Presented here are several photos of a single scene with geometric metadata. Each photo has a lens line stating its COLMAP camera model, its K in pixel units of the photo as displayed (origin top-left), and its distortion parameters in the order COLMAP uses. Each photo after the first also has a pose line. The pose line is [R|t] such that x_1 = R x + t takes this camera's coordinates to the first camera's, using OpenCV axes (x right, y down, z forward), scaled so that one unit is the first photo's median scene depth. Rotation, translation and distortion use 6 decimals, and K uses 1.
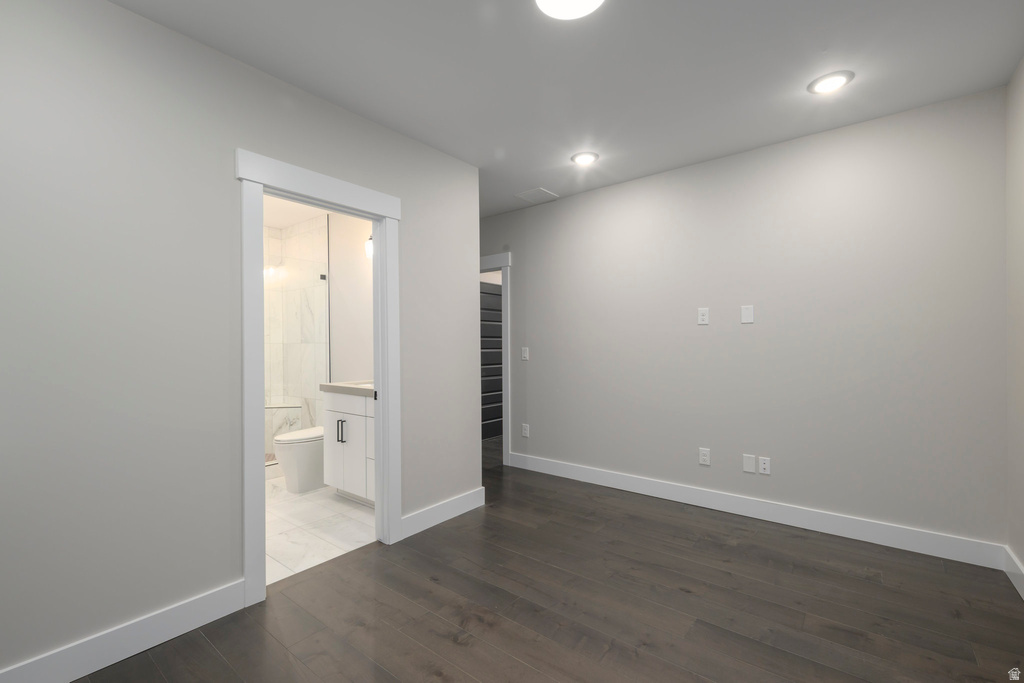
lens RADIAL K [[451.0, 0, 514.8], [0, 451.0, 341.4], [0, 0, 1]] dist [0.013167, -0.000612]
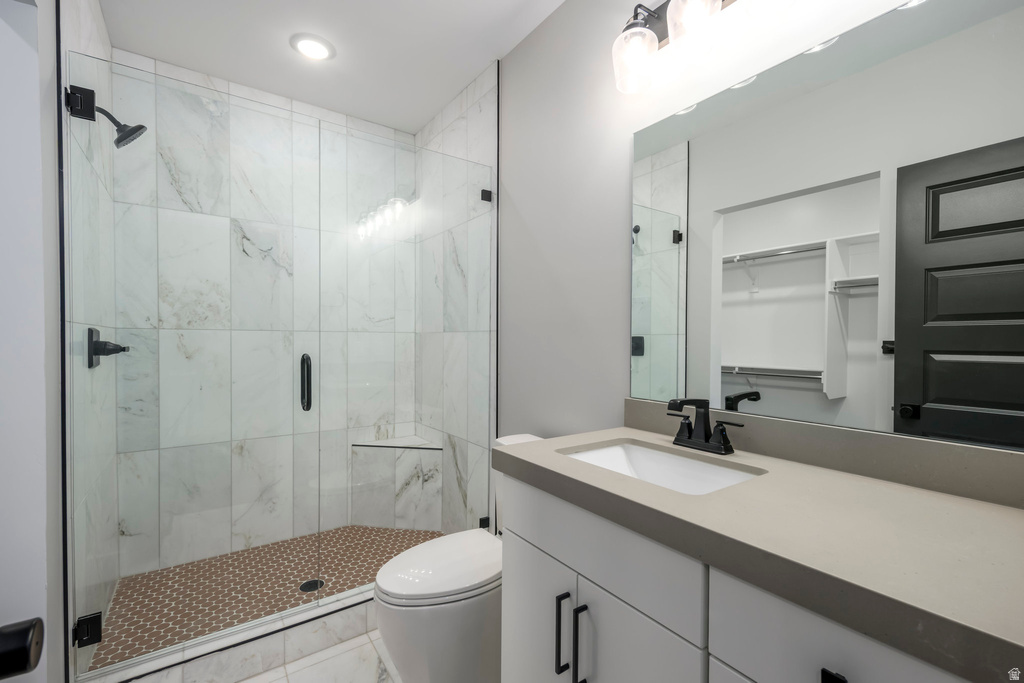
lens RADIAL K [[451.0, 0, 514.8], [0, 451.0, 341.4], [0, 0, 1]] dist [0.013167, -0.000612]
pose [[0.959530, 0.016827, -0.281103, -0.239629], [-0.014398, 0.999839, 0.010705, 0.008447], [0.281238, -0.006225, 0.959618, 0.507787]]
